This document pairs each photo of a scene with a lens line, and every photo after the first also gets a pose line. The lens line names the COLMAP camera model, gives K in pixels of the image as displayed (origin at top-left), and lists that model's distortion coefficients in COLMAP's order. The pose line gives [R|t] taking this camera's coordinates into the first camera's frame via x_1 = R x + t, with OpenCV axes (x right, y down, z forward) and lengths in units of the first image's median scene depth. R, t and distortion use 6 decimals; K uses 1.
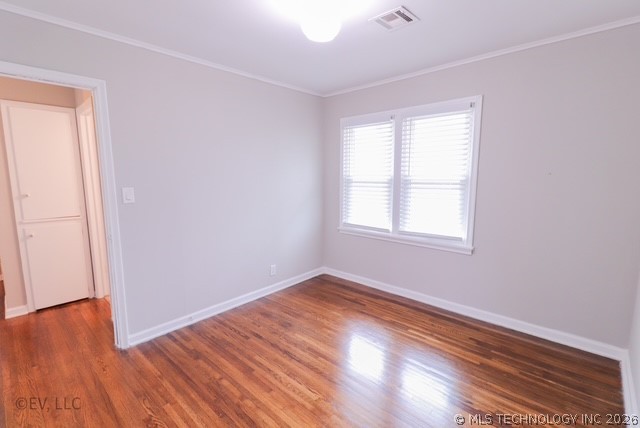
lens RADIAL K [[295.0, 0, 324.0], [0, 295.0, 210.1], [0, 0, 1]] dist [0.005108, -0.003422]
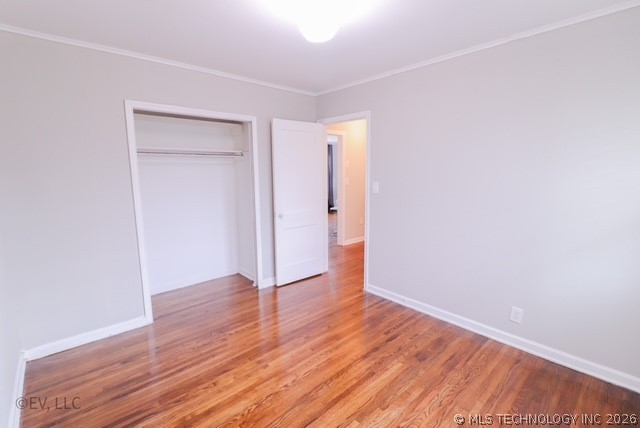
lens RADIAL K [[295.0, 0, 314.8], [0, 295.0, 213.5], [0, 0, 1]] dist [0.005108, -0.003422]
pose [[-0.111452, 0.145777, -0.983020, 0.723907], [-0.122985, 0.979555, 0.159207, -0.109039], [0.986130, 0.138641, -0.091244, 0.798717]]
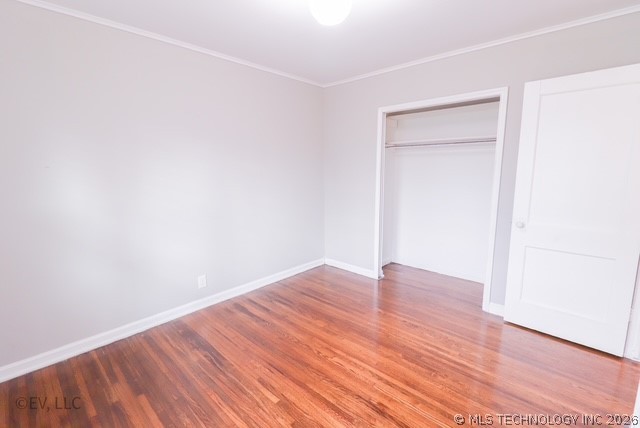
lens RADIAL K [[295.0, 0, 319.3], [0, 295.0, 210.6], [0, 0, 1]] dist [0.005108, -0.003422]
pose [[-0.999739, 0.006186, 0.021980, 0.003495], [0.012115, 0.959642, 0.280964, -0.180715], [-0.019355, 0.281157, -0.959467, 1.442149]]
